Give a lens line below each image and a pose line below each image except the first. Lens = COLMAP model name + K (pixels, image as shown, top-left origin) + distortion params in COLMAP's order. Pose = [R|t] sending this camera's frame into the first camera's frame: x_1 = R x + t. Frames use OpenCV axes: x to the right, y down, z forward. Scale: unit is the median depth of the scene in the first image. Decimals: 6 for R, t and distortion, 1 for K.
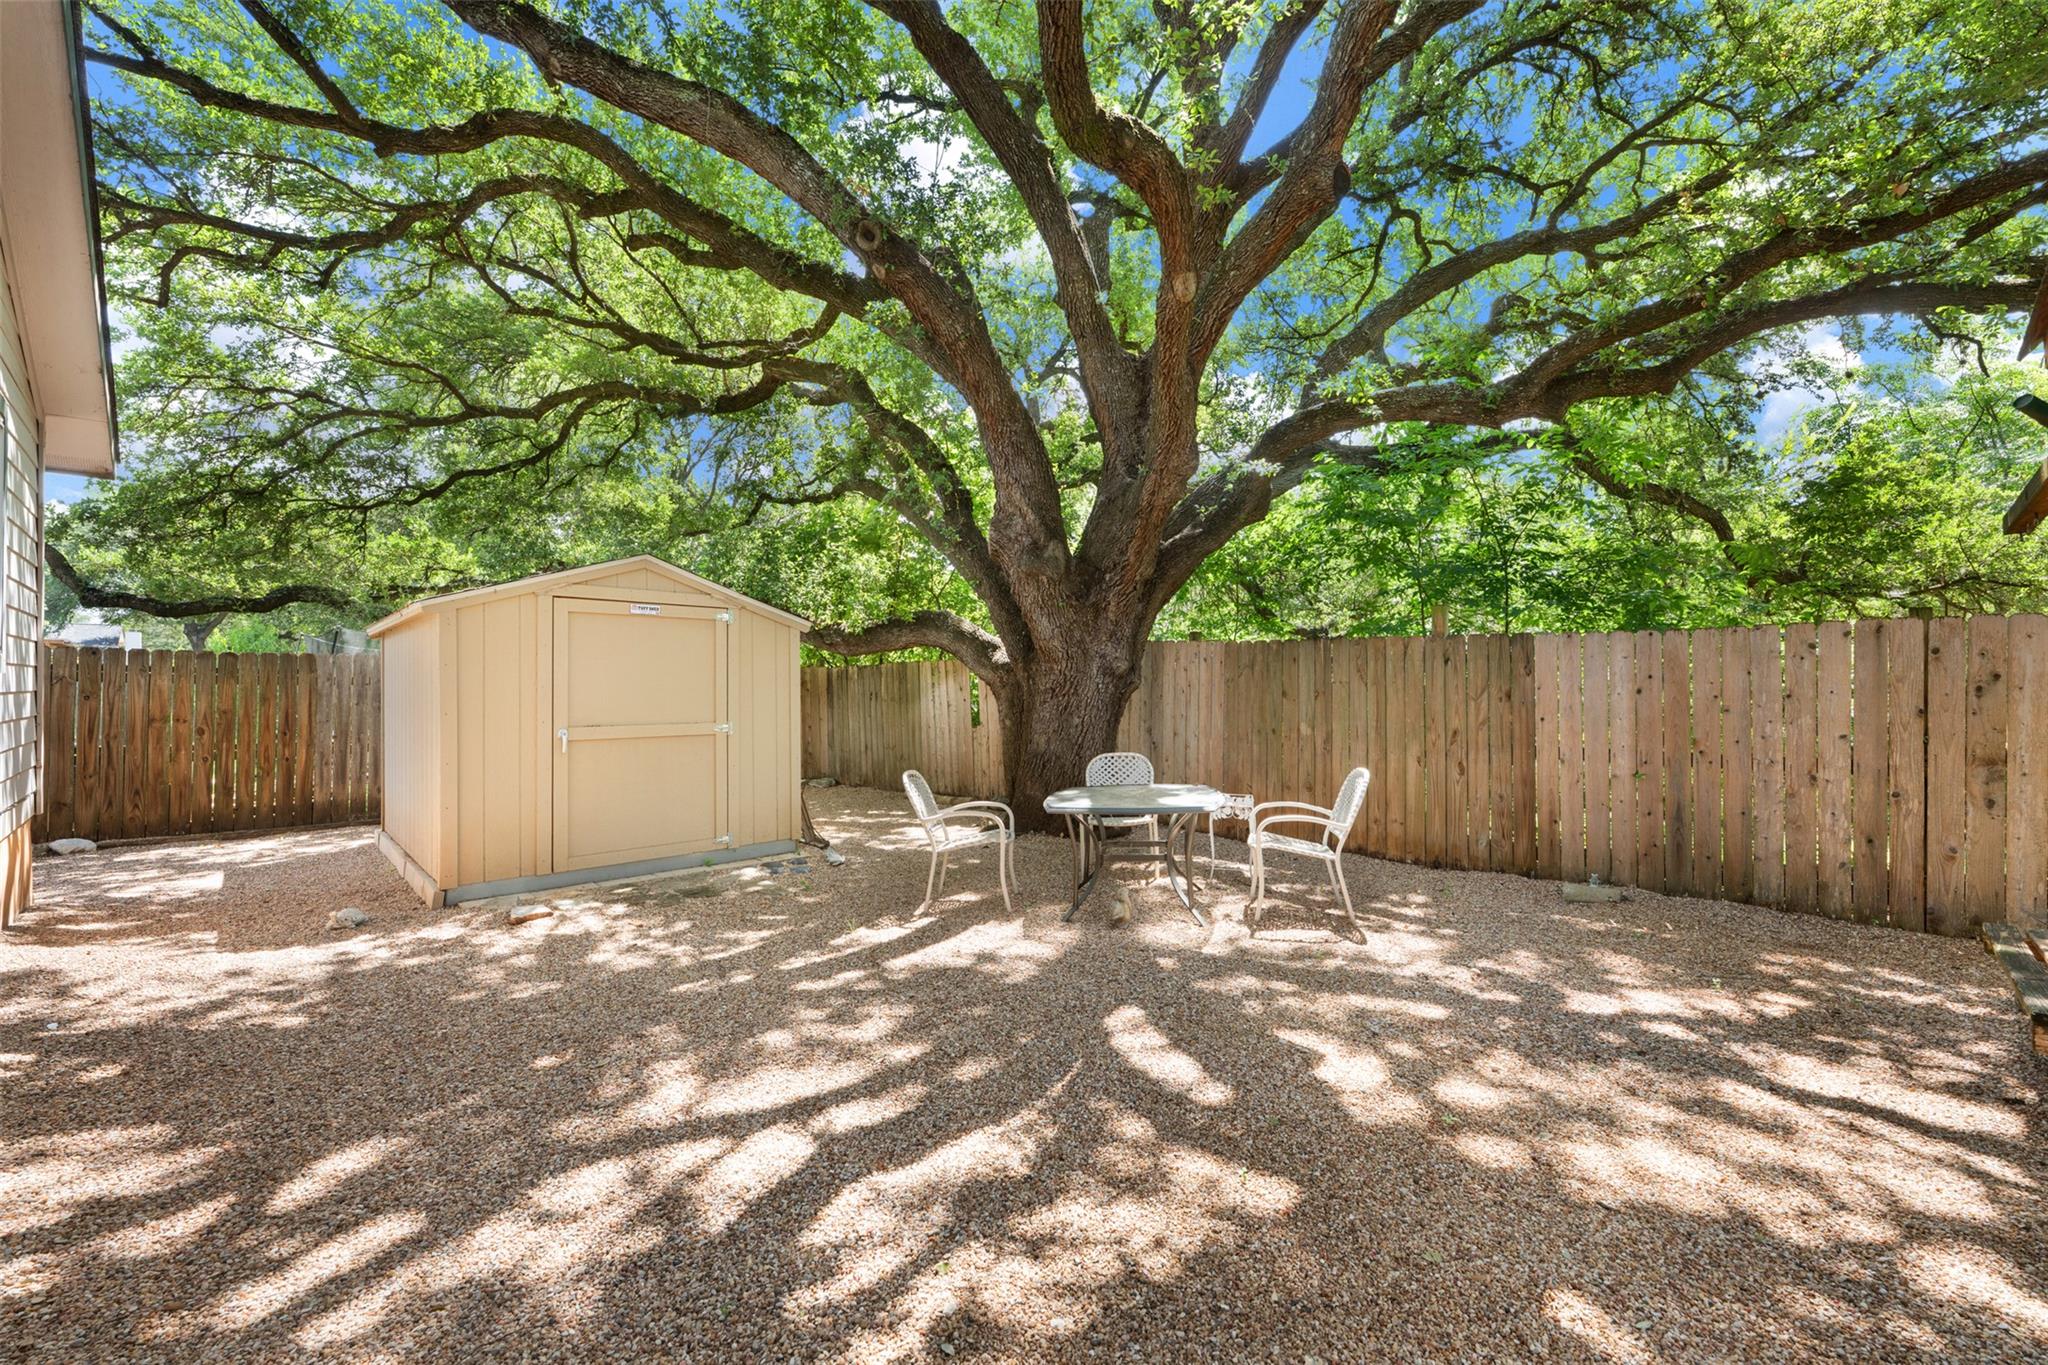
lens RADIAL K [[824.5, 0, 1029.3], [0, 824.5, 674.2], [0, 0, 1]] dist [0.016502, 0.000147]
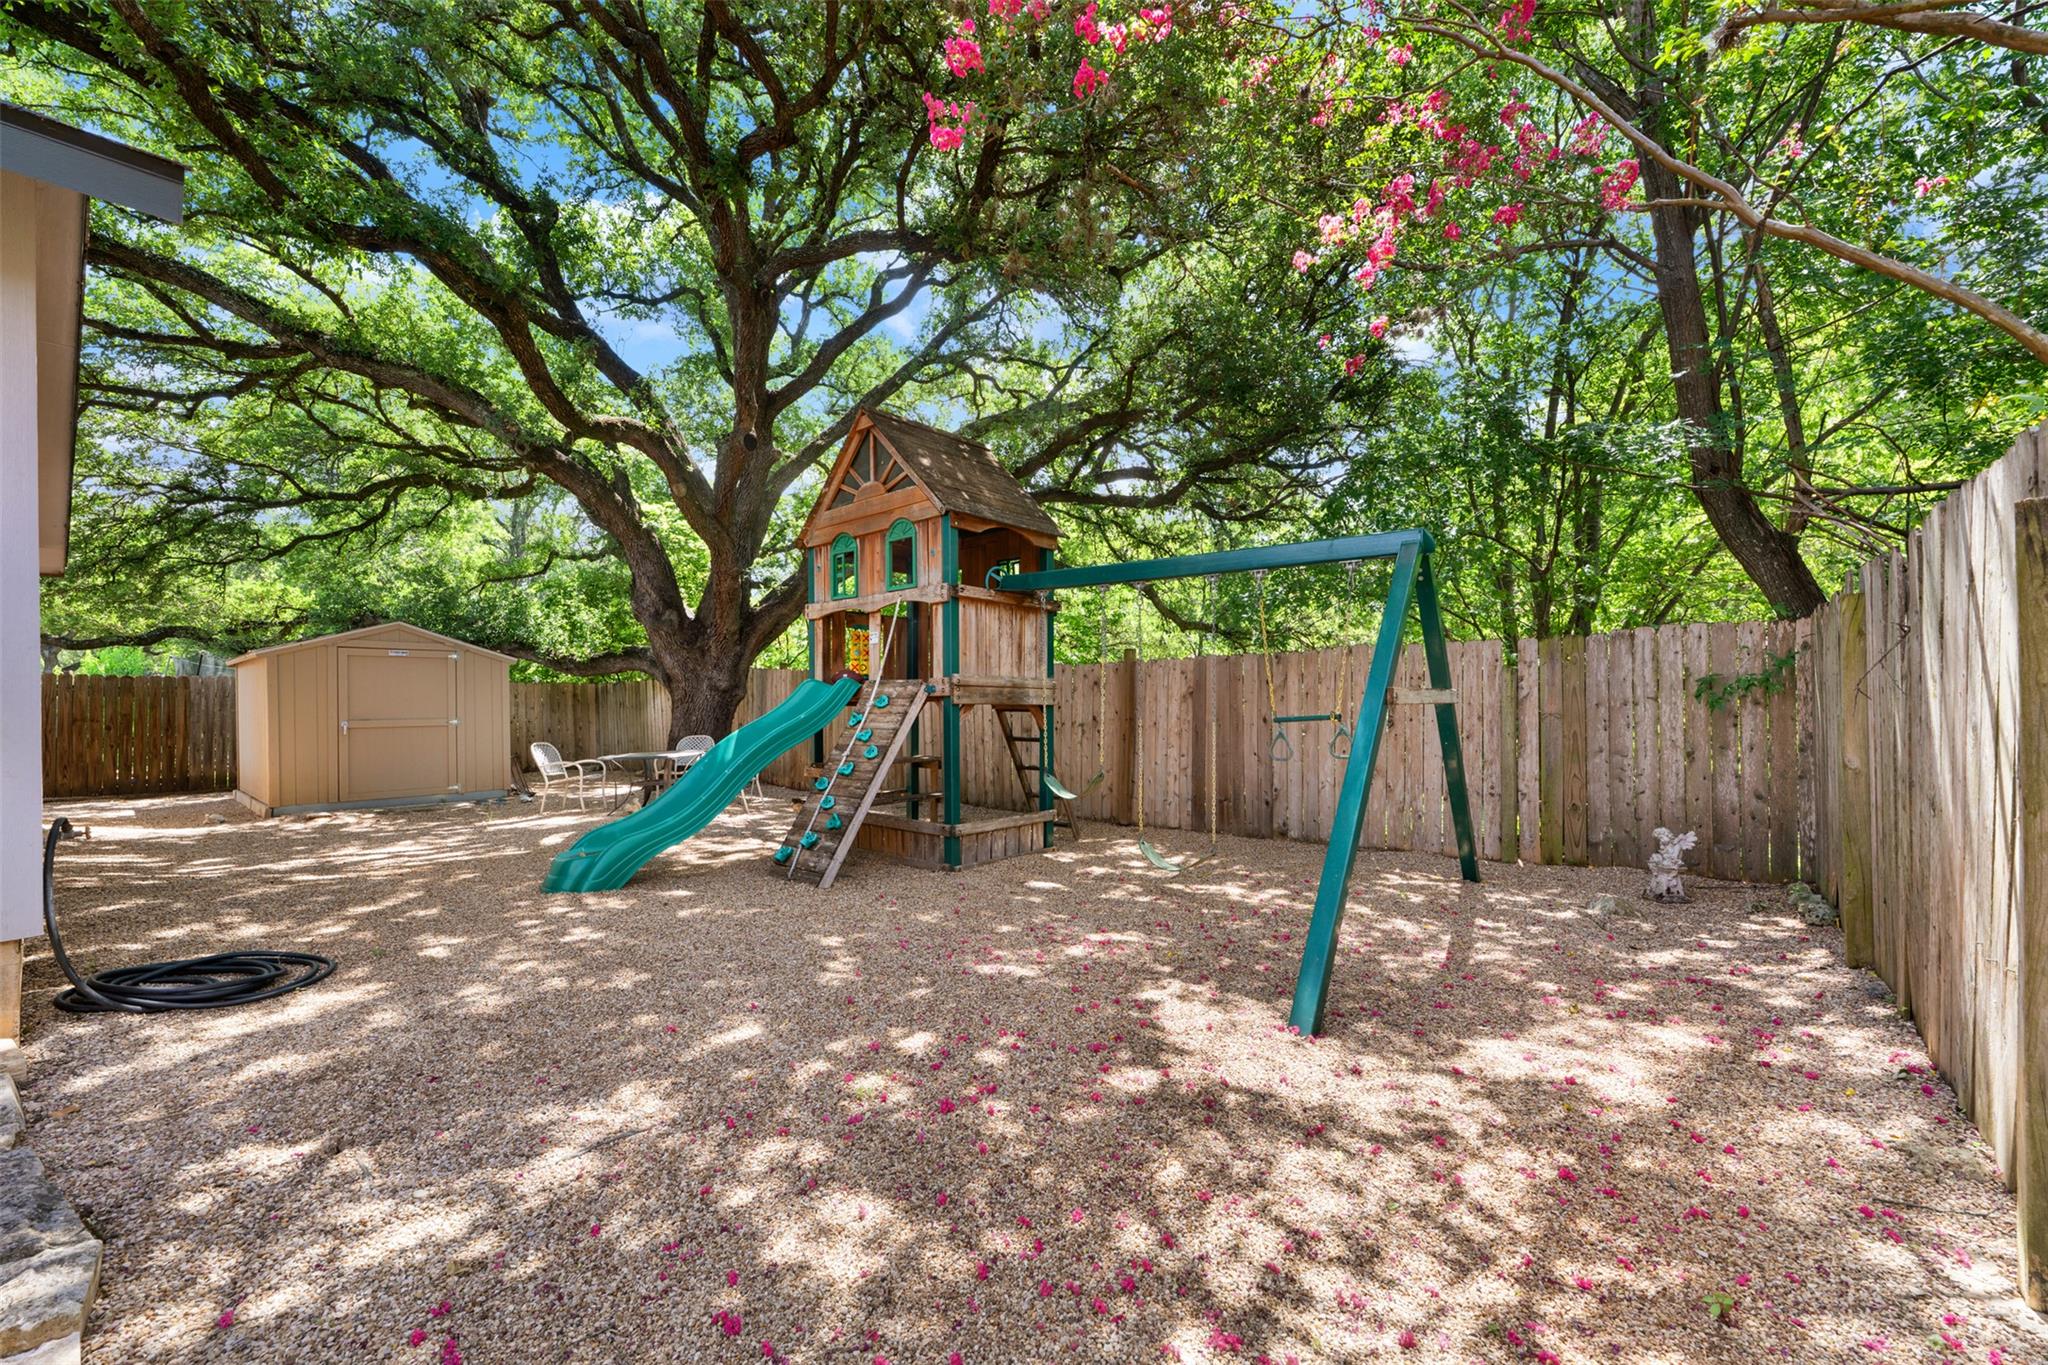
lens RADIAL K [[824.5, 0, 1011.9], [0, 824.5, 697.4], [0, 0, 1]] dist [0.016502, 0.000147]
pose [[0.996896, -0.004226, 0.078616, 0.781872], [0.003298, 0.999923, 0.011935, -0.000412], [-0.078661, -0.011639, 0.996833, -0.963791]]
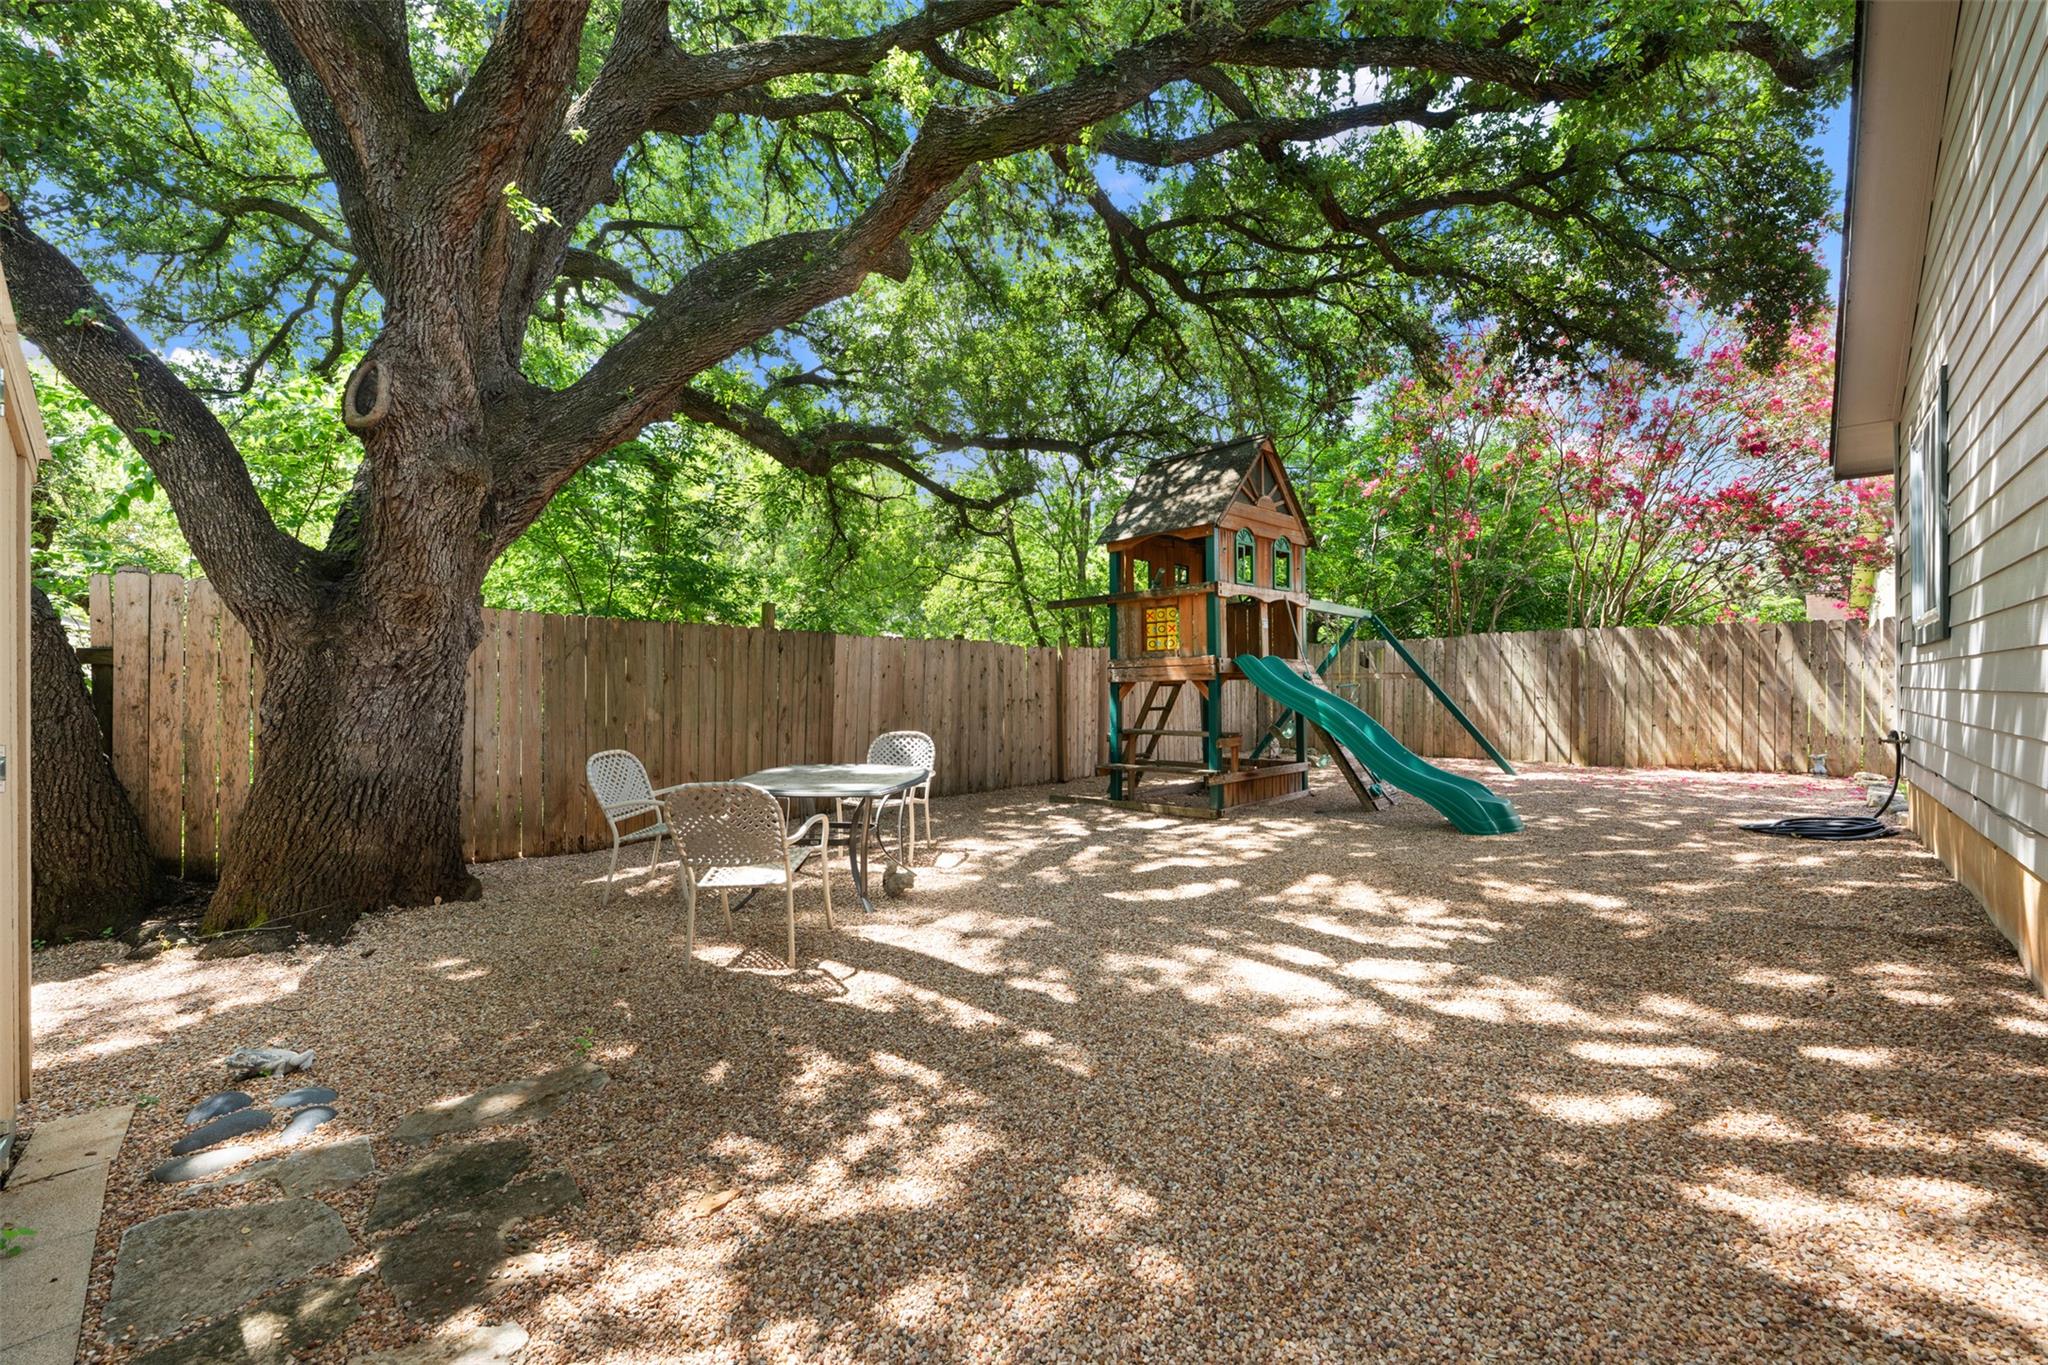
lens RADIAL K [[824.5, 0, 1016.5], [0, 824.5, 683.4], [0, 0, 1]] dist [0.016502, 0.000147]
pose [[-0.034488, 0.003243, 0.999400, -0.888640], [-0.010647, 0.999937, -0.003612, 0.039756], [-0.999348, -0.010766, -0.034451, 0.851381]]
